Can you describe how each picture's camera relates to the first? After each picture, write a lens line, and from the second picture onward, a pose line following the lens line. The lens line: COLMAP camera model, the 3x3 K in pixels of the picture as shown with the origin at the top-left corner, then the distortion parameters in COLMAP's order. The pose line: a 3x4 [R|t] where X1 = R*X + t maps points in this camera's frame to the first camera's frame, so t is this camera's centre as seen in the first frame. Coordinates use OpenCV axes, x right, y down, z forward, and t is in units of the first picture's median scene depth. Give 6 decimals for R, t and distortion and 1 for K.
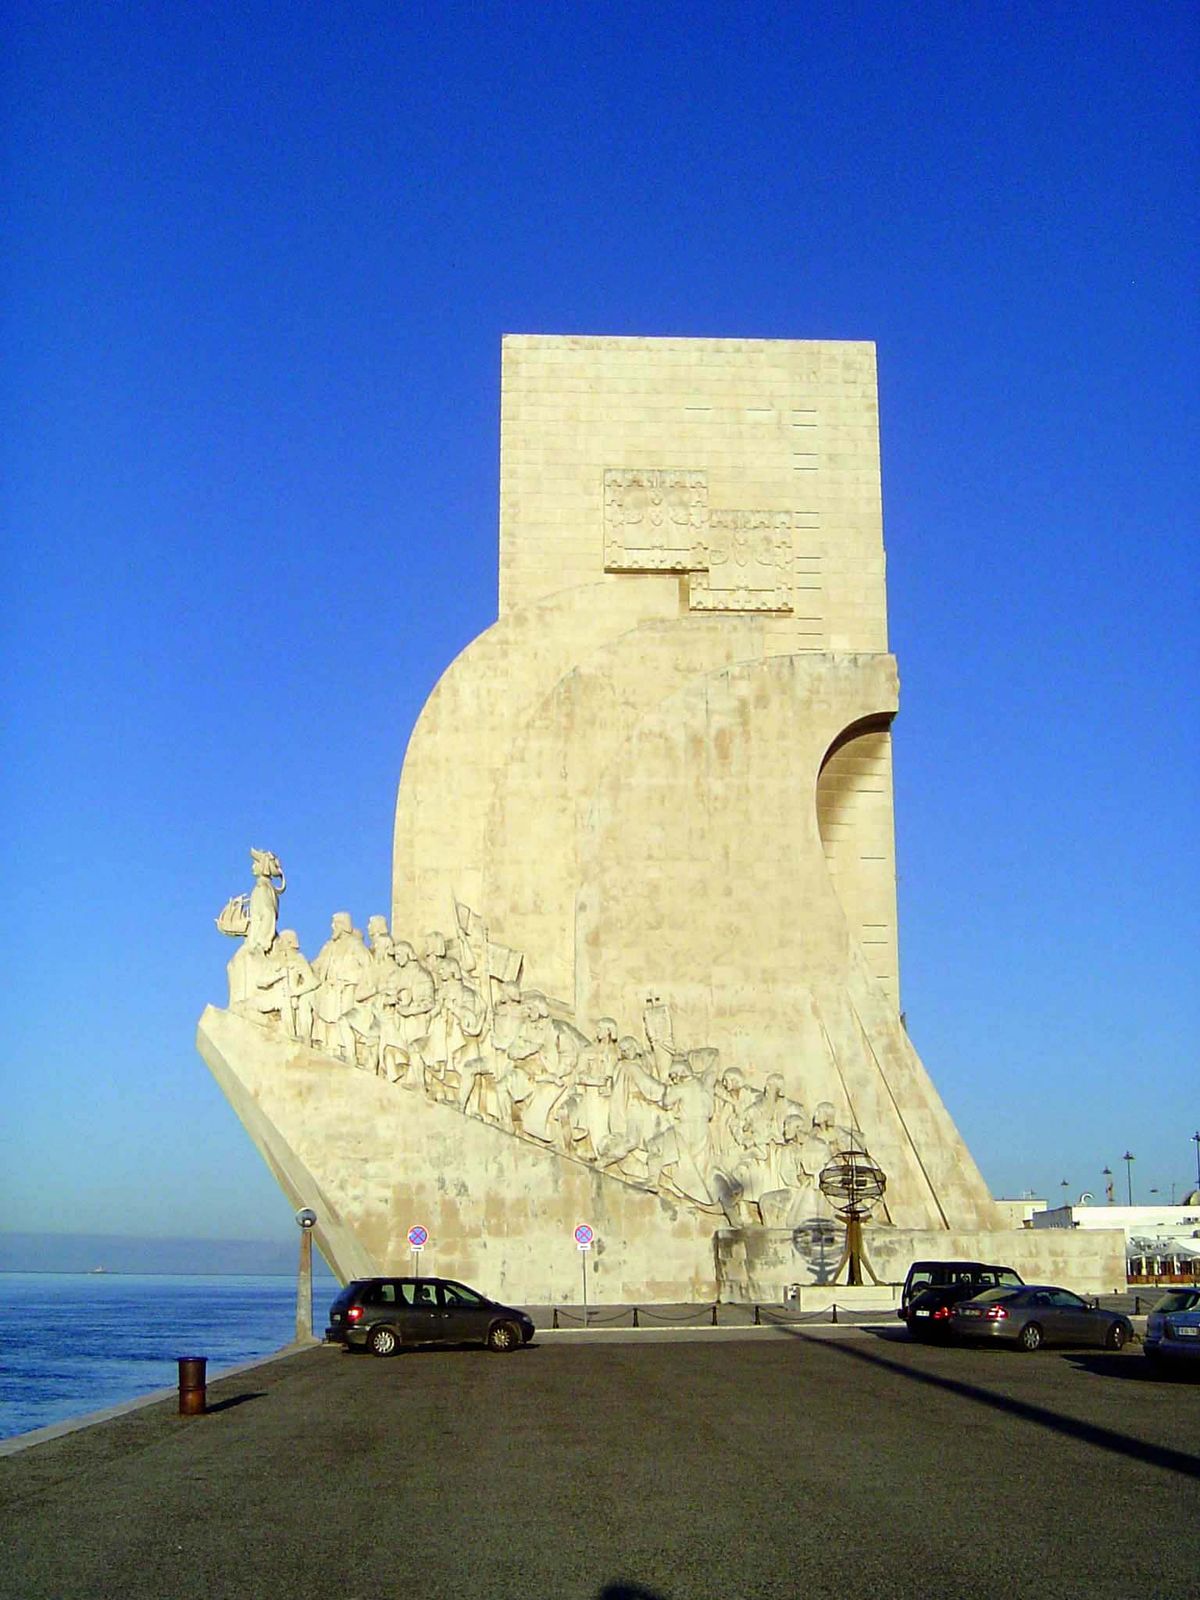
lens RADIAL K [[2040.2, 0, 597.3], [0, 2040.2, 798.0], [0, 0, 1]] dist [-0.081249, 0.000000]
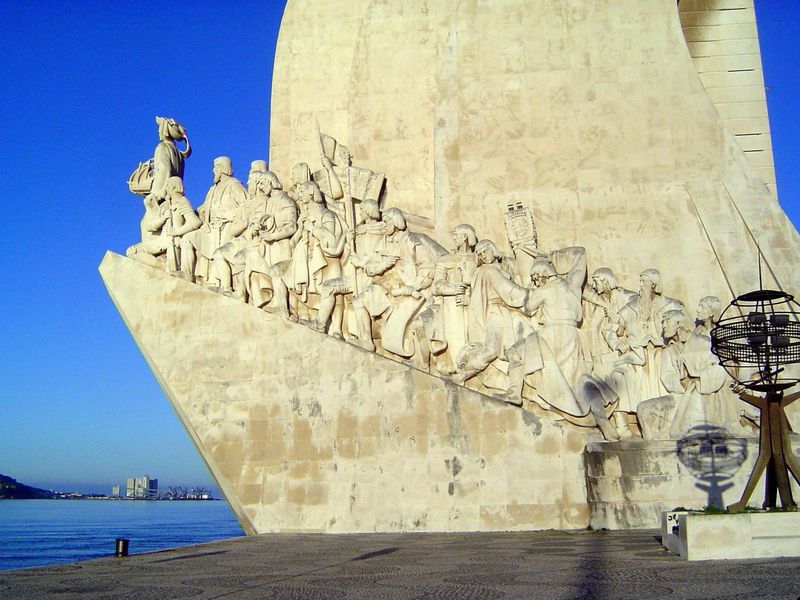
lens RADIAL K [[921.0, 0, 399.9], [0, 921.0, 302.8], [0, 0, 1]] dist [-0.121642, 0.000000]
pose [[0.978142, -0.052804, -0.201122, 0.058350], [0.057299, 0.998219, 0.016592, 0.133414], [0.199888, -0.027753, 0.979426, 0.570338]]
